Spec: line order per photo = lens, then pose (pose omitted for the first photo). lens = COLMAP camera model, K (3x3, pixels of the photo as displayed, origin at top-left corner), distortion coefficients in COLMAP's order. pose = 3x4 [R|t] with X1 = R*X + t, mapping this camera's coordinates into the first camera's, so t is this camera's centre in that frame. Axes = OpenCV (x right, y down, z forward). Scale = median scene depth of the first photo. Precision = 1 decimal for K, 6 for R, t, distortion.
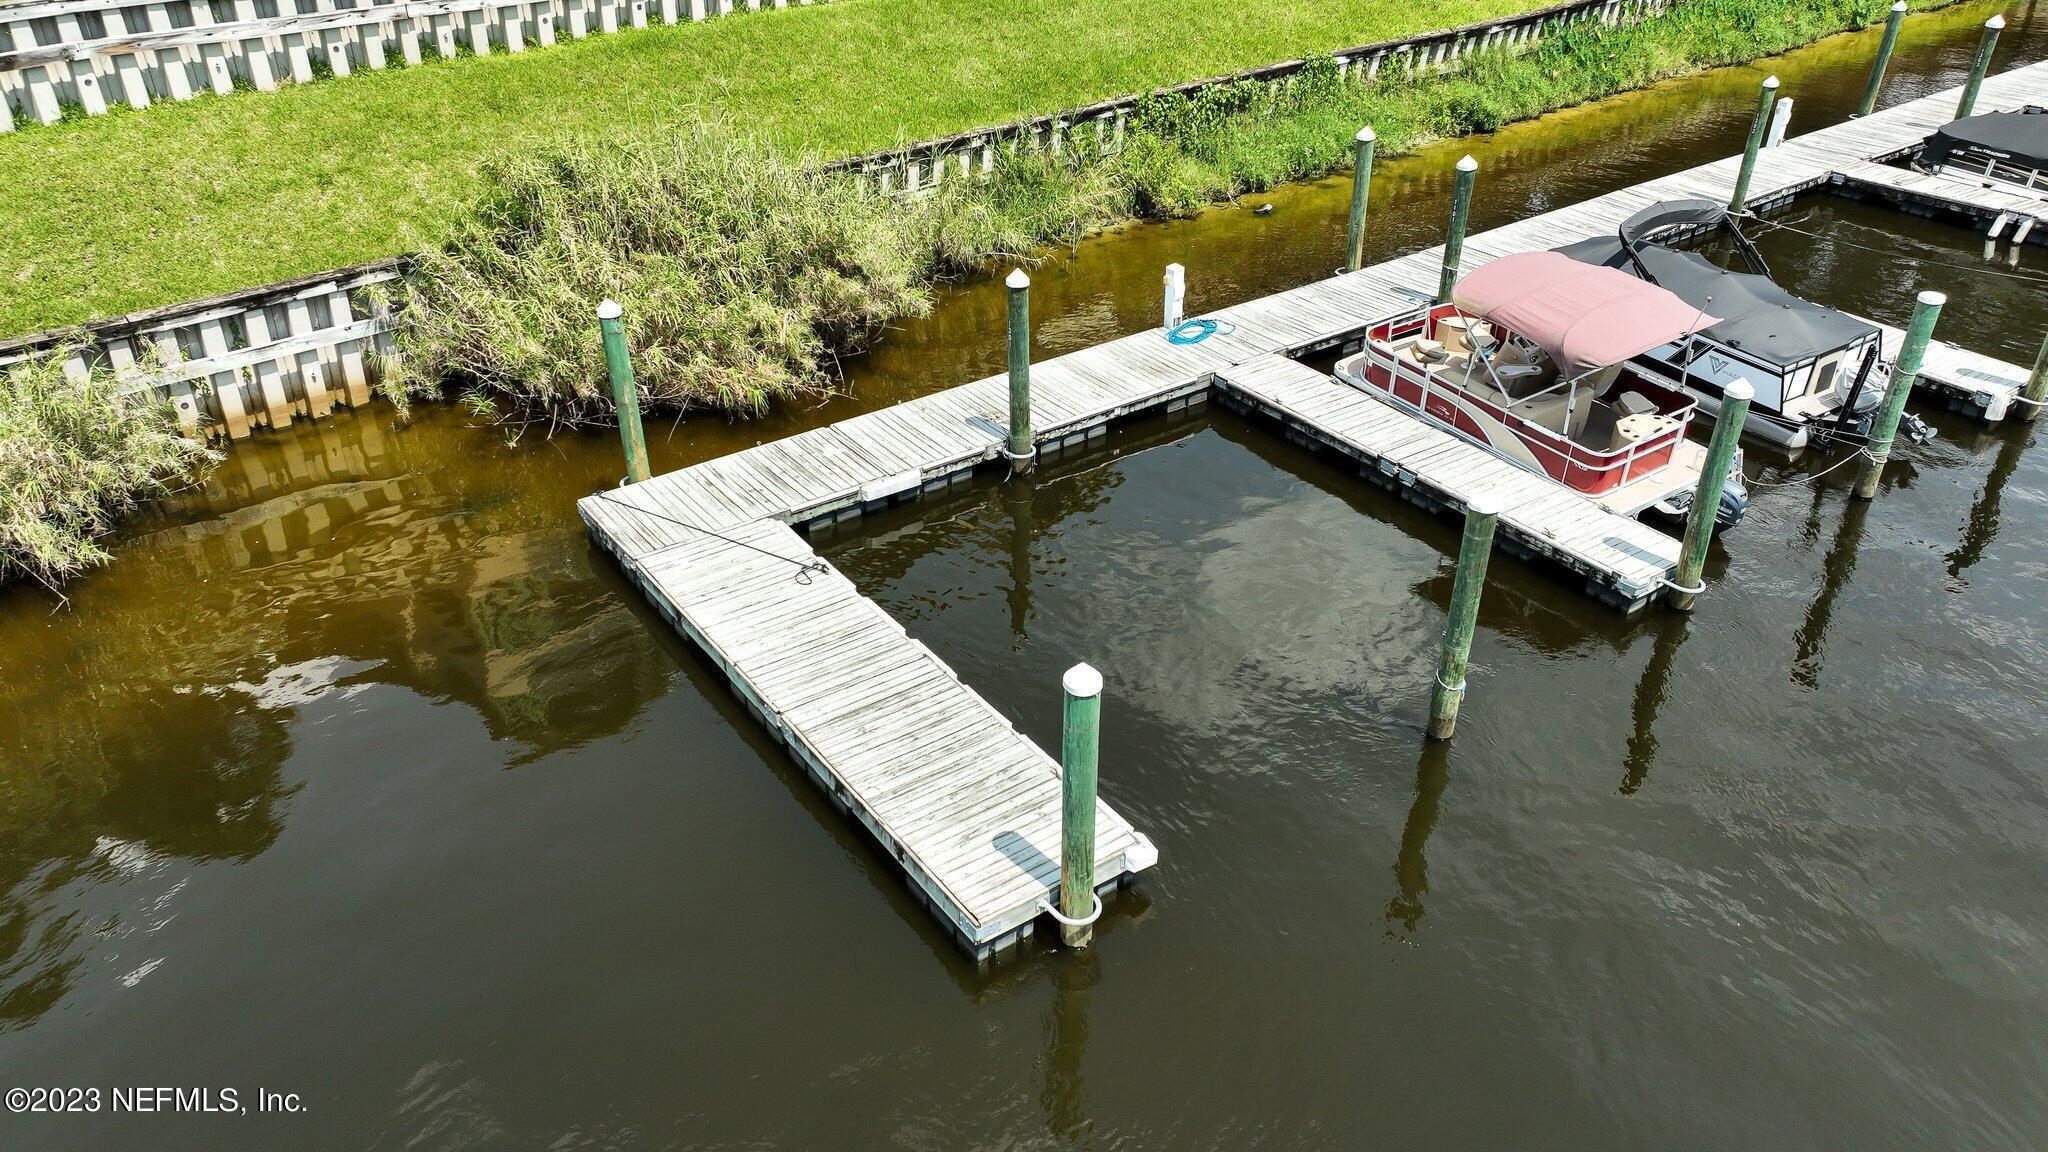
lens RADIAL K [[1450.2, 0, 1024.2], [0, 1450.2, 582.8], [0, 0, 1]] dist [0.000968, 0.015443]
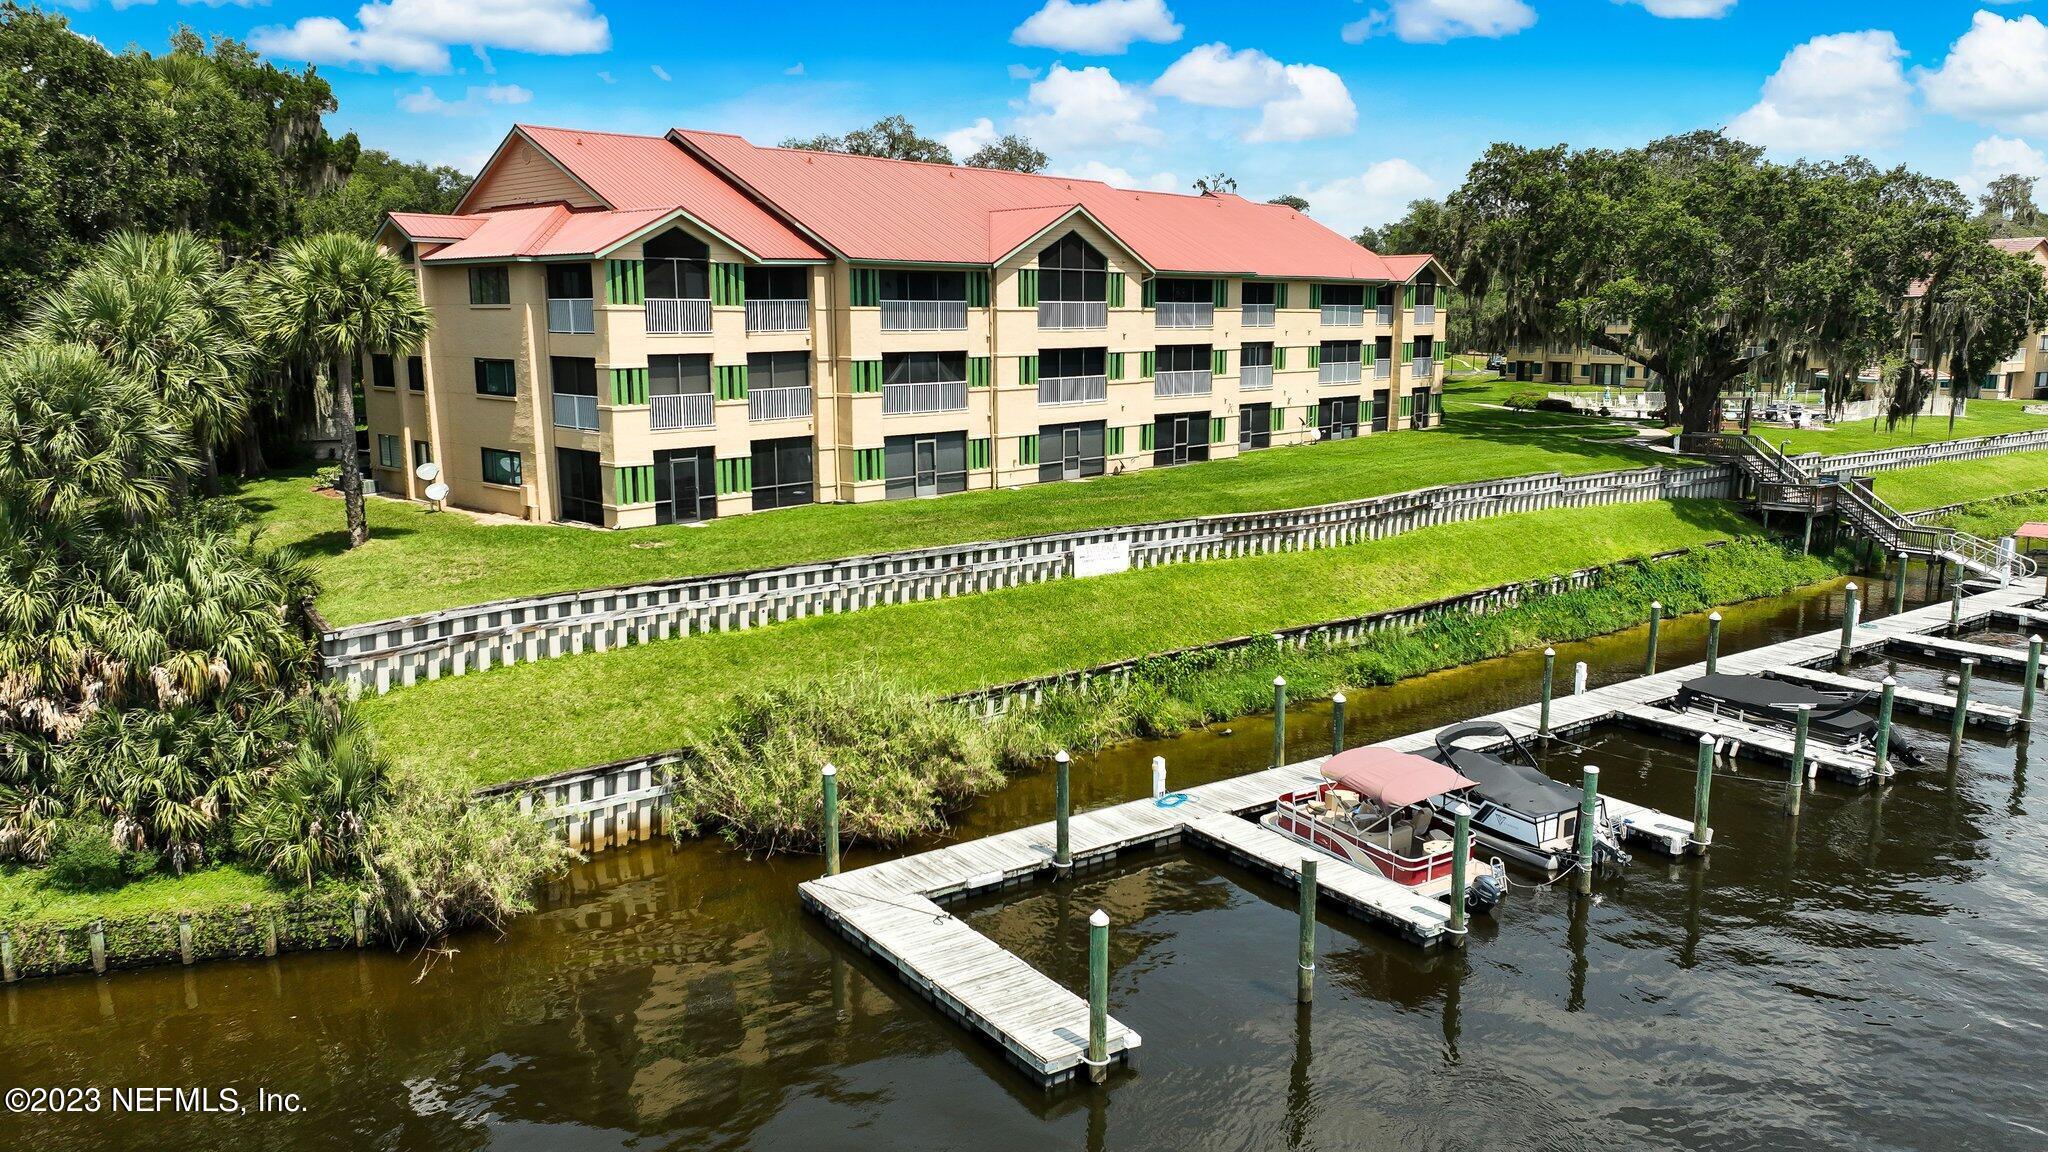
lens RADIAL K [[1450.2, 0, 1026.9], [0, 1450.2, 579.9], [0, 0, 1]] dist [0.000968, 0.015443]
pose [[0.999857, 0.004102, -0.016422, -0.016380], [-0.009920, 0.928103, -0.372191, 0.202821], [0.013715, 0.372301, 0.928011, -0.578427]]
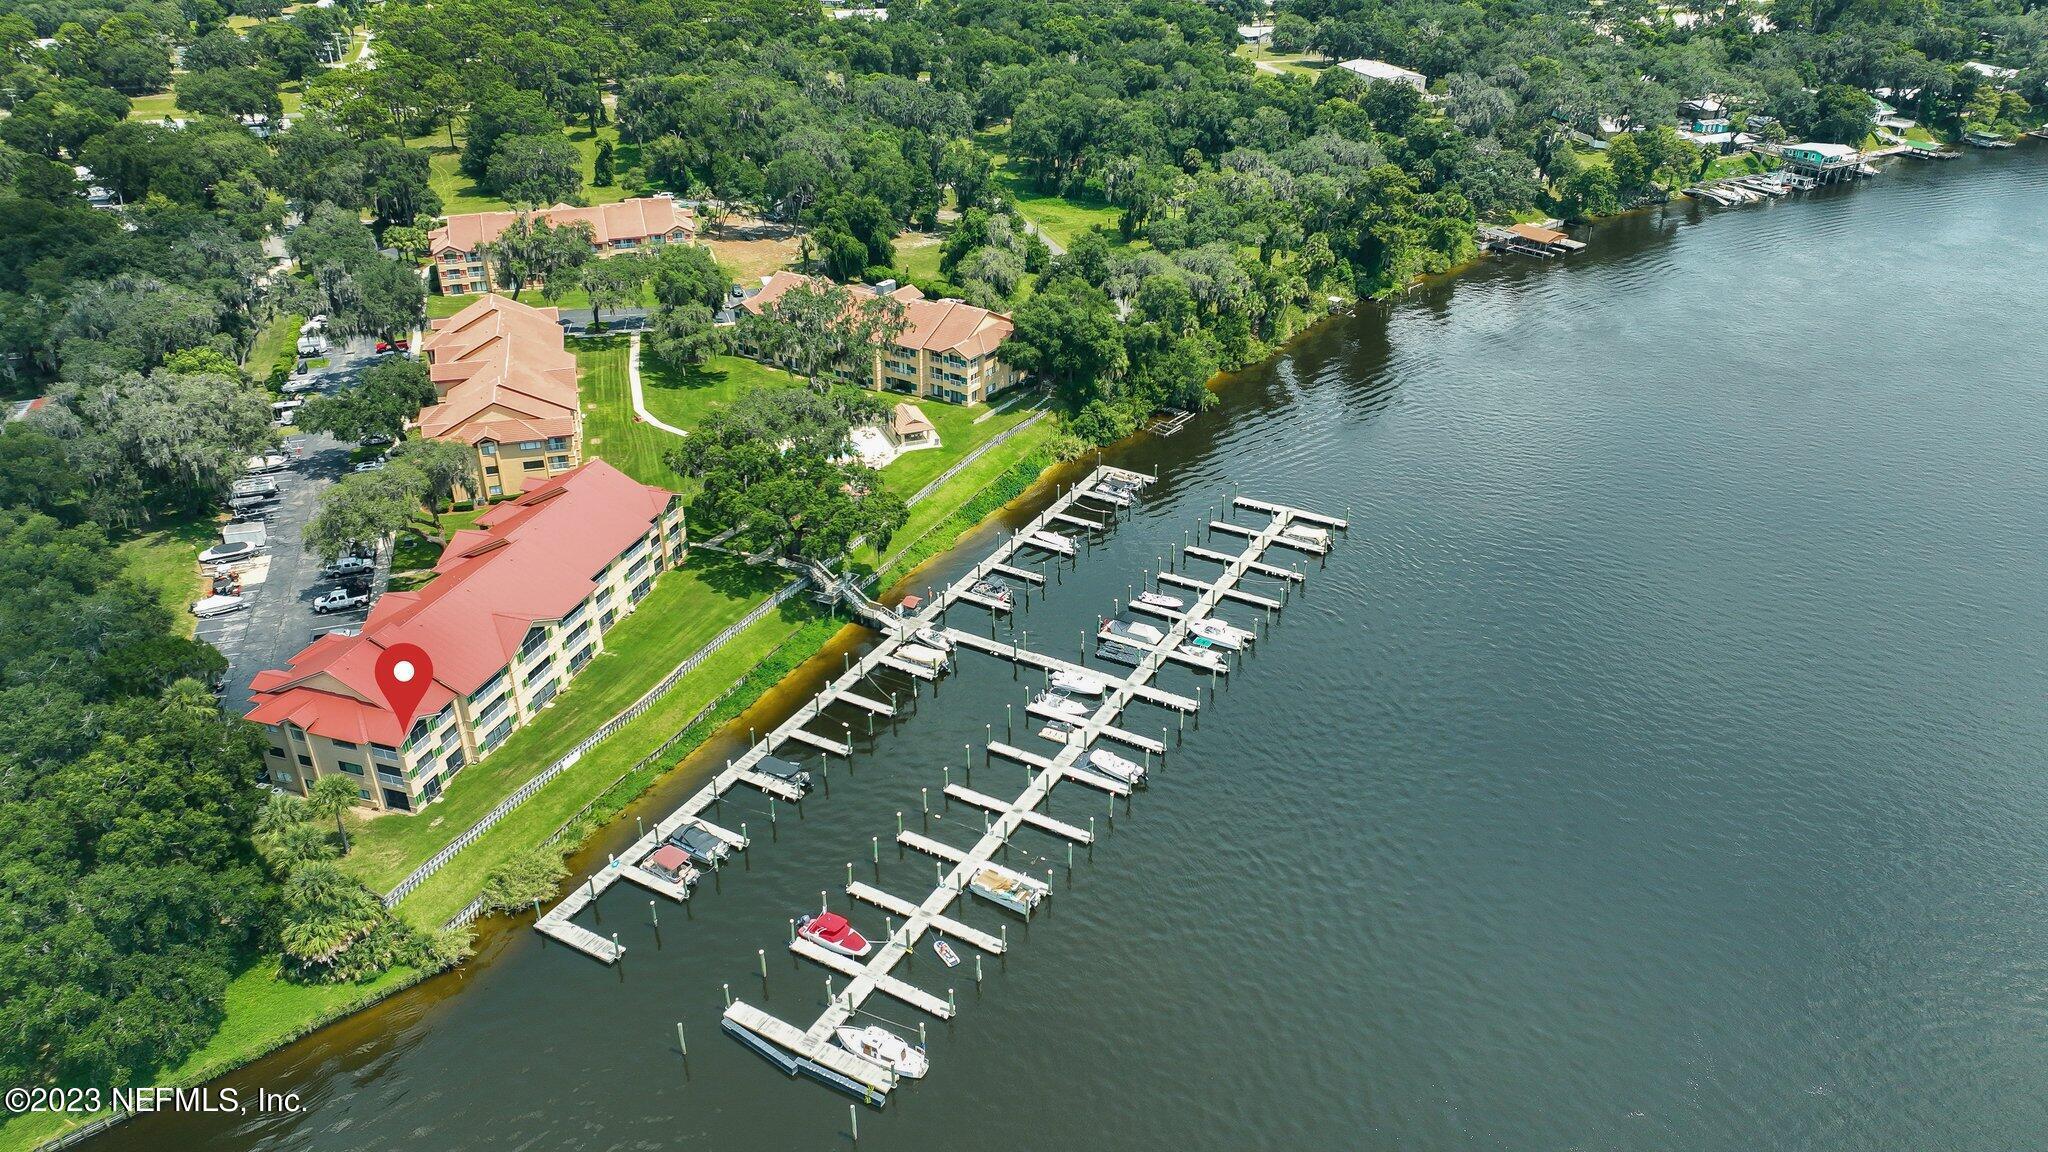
lens RADIAL K [[1450.2, 0, 1022.2], [0, 1450.2, 577.8], [0, 0, 1]] dist [0.000968, 0.015443]
pose [[0.908047, -0.202846, 0.366474, -0.333572], [0.226818, 0.973664, -0.023079, -0.846887], [-0.352141, 0.104079, 0.930142, -5.576778]]
